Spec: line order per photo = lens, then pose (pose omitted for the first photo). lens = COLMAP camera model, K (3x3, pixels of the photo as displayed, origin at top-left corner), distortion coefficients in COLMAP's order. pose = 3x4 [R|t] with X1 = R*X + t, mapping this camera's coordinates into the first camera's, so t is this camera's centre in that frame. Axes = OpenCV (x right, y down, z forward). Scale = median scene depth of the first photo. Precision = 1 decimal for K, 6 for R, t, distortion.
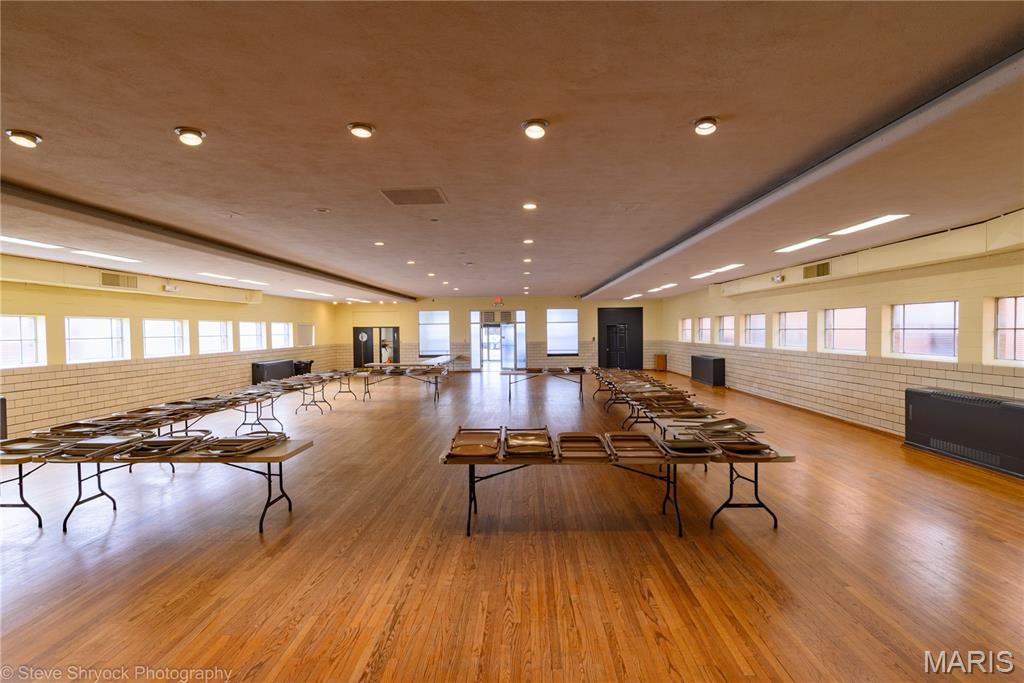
lens RADIAL K [[526.7, 0, 514.7], [0, 526.7, 340.3], [0, 0, 1]] dist [0.004722, 0.001036]
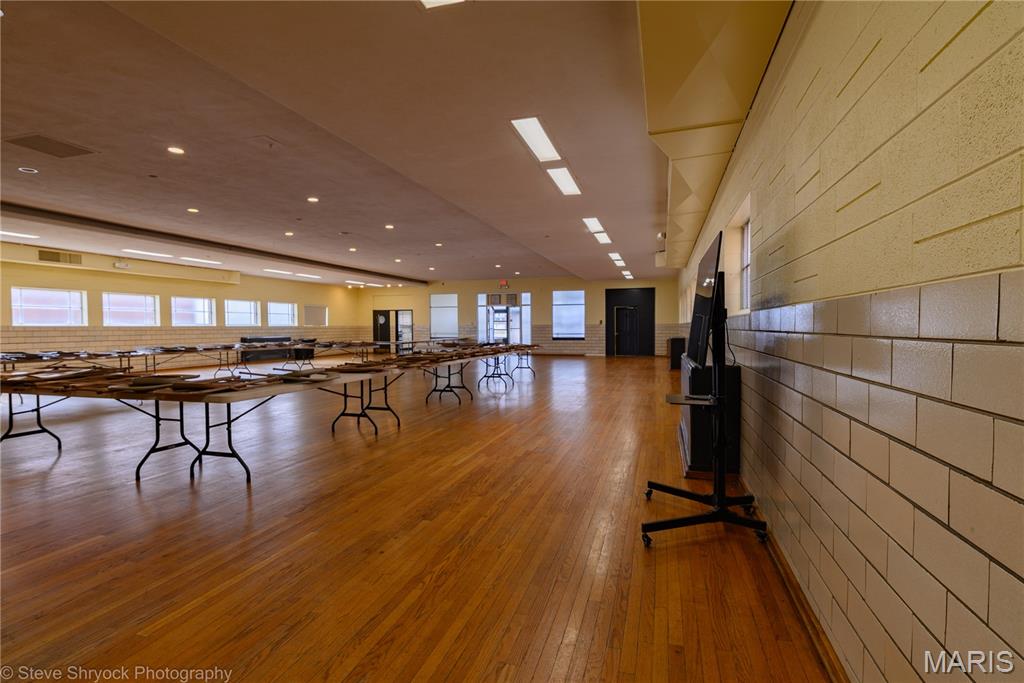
lens RADIAL K [[526.7, 0, 511.6], [0, 526.7, 341.6], [0, 0, 1]] dist [0.004722, 0.001036]
pose [[0.965837, 0.013536, -0.258798, 0.240396], [-0.010862, 0.999872, 0.011760, 0.022696], [0.258924, -0.008547, 0.965860, 0.049672]]
